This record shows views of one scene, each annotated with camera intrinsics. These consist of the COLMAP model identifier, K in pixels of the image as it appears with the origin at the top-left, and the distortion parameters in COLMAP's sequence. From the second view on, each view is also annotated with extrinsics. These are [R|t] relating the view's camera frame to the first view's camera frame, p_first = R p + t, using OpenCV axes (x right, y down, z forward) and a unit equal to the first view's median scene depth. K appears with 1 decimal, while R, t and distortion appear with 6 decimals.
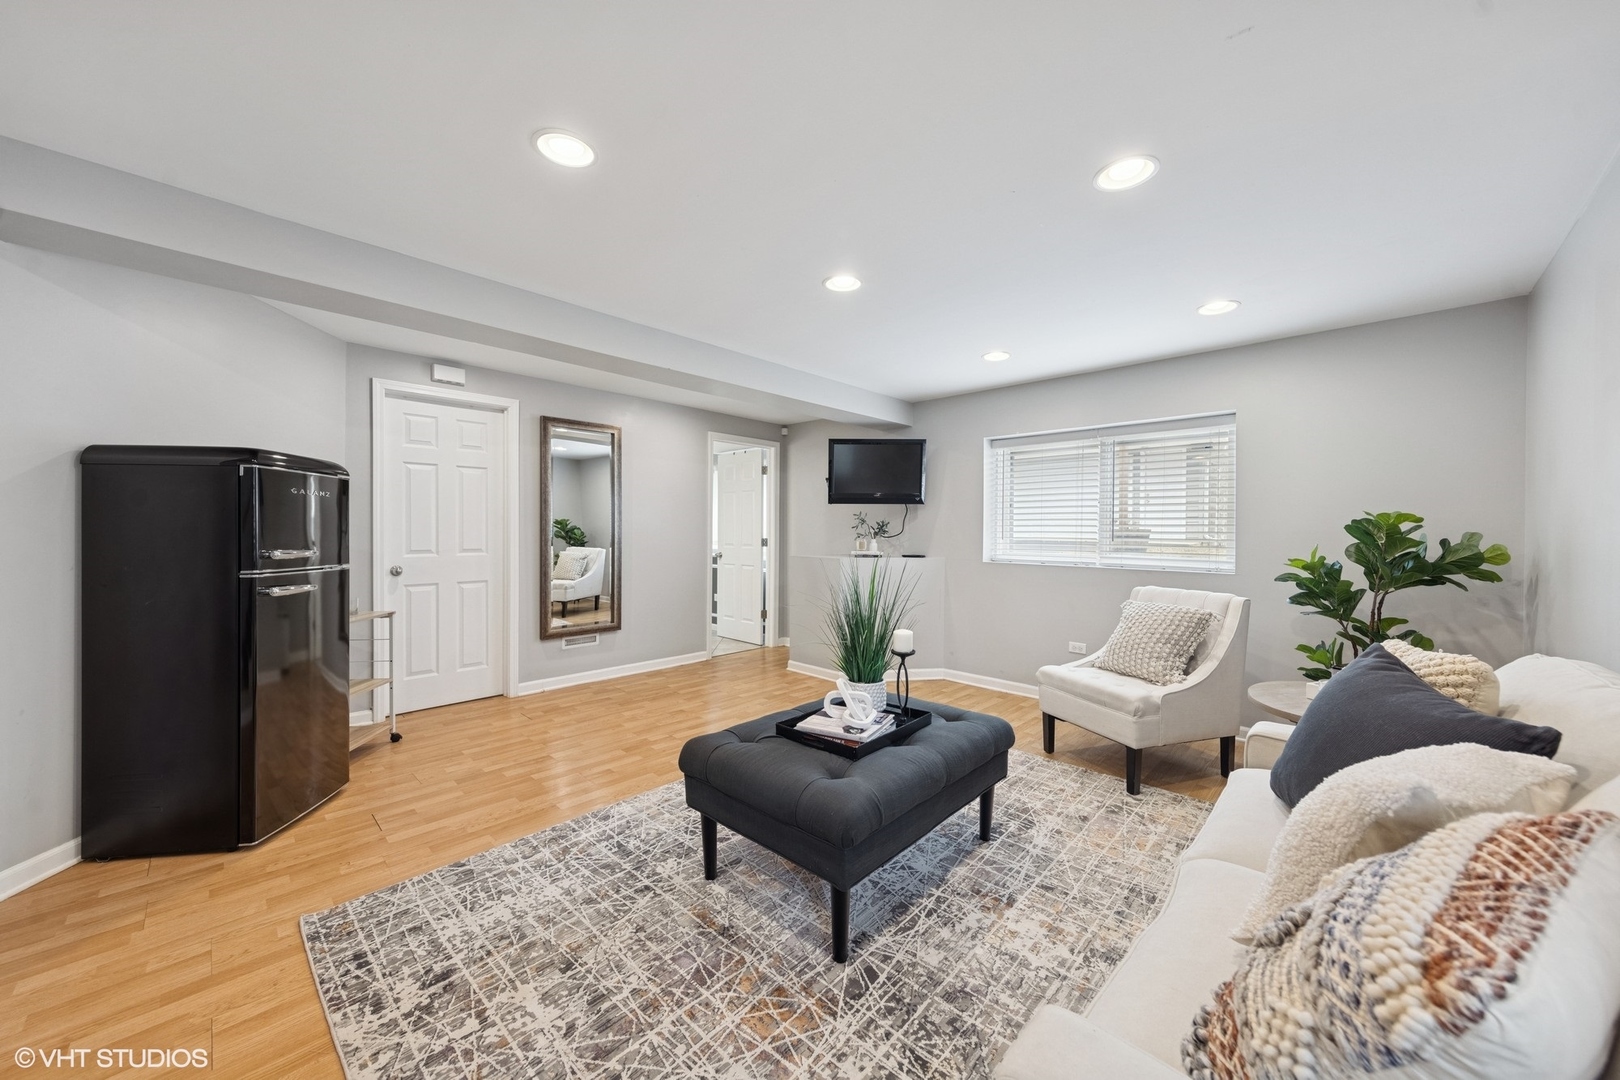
lens RADIAL K [[600.7, 0, 804.0], [0, 600.7, 536.3], [0, 0, 1]] dist [0.007973, -0.000003]
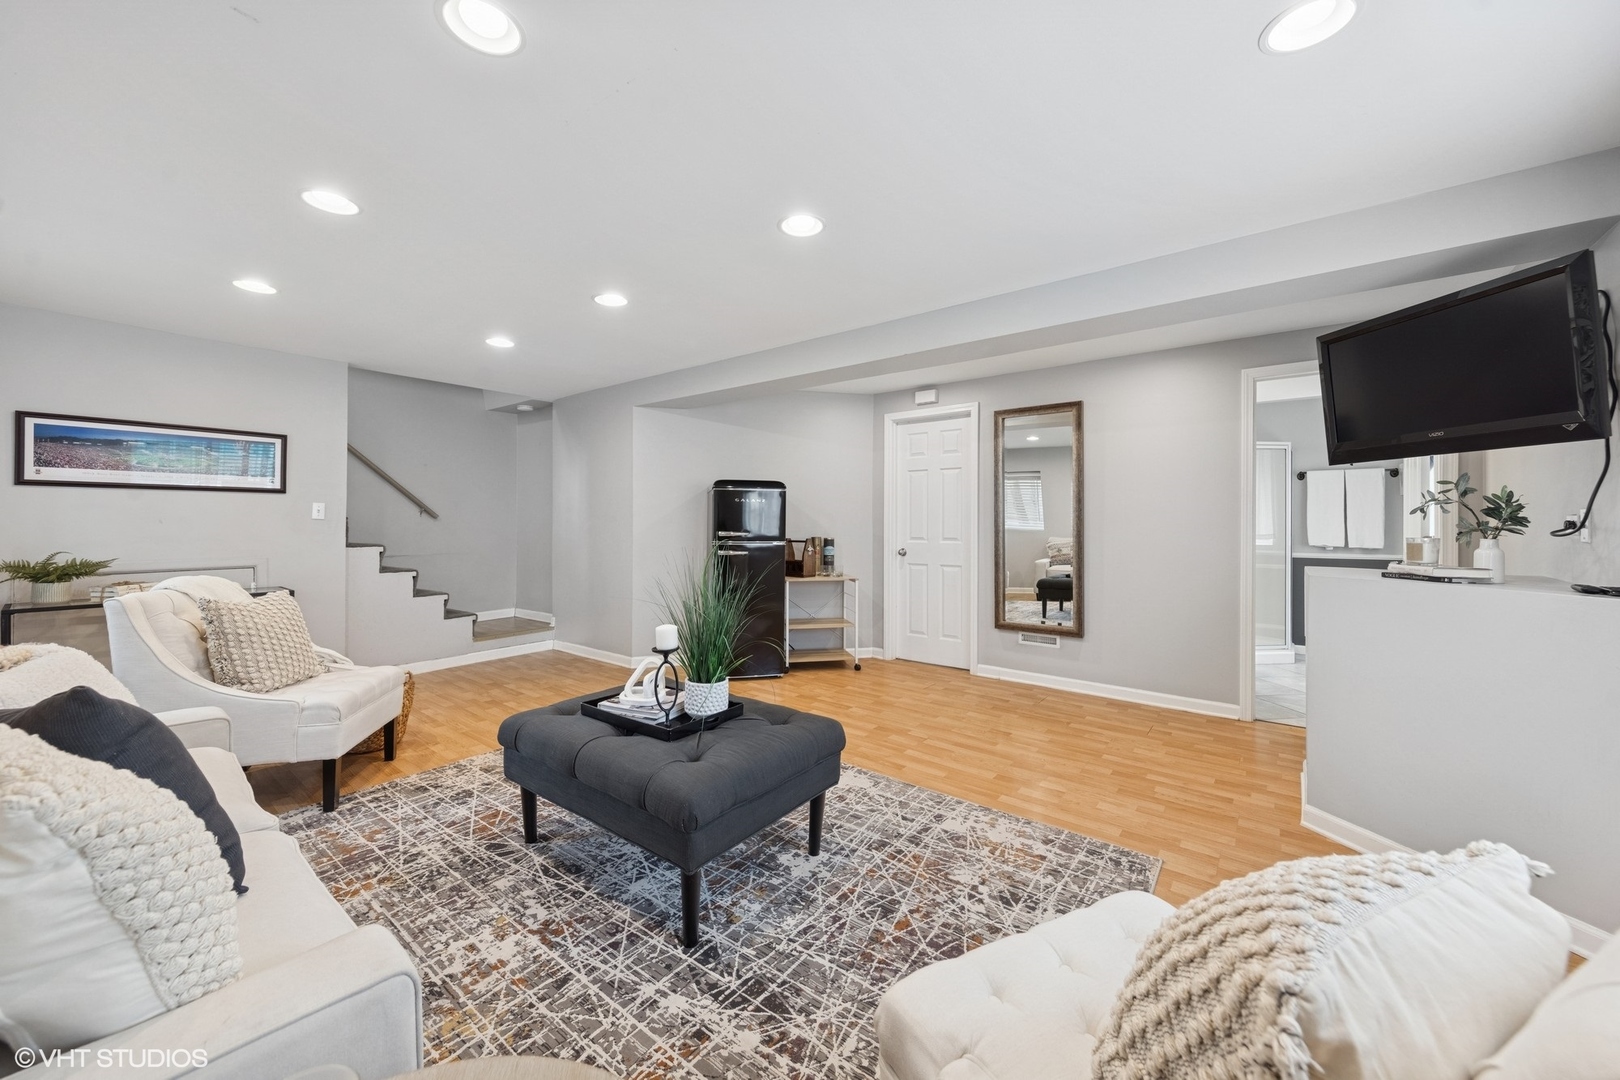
lens RADIAL K [[600.7, 0, 804.4], [0, 600.7, 525.2], [0, 0, 1]] dist [0.007973, -0.000003]
pose [[0.080919, 0.000523, -0.996721, 0.673741], [-0.011568, 0.999933, -0.000415, -0.000031], [0.996654, 0.011563, 0.080919, 0.699965]]
